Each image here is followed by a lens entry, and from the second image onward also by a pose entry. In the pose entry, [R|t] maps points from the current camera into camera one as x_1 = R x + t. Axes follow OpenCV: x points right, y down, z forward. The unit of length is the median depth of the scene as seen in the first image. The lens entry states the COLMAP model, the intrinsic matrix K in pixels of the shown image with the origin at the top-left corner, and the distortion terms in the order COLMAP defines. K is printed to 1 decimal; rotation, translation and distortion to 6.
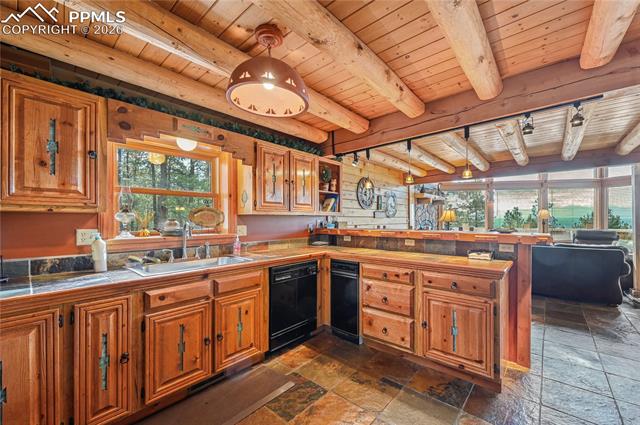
lens RADIAL K [[259.8, 0, 340.2], [0, 259.8, 219.9], [0, 0, 1]] dist [0.005291, -0.000085]
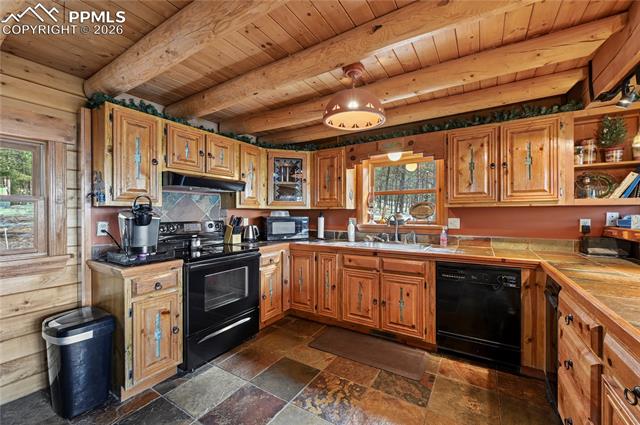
lens RADIAL K [[259.8, 0, 331.9], [0, 259.8, 212.4], [0, 0, 1]] dist [0.005291, -0.000085]
pose [[0.141986, 0.002385, -0.989866, 0.651592], [0.002757, 0.999992, 0.002805, -0.006572], [0.989865, -0.003127, 0.141978, 0.469077]]
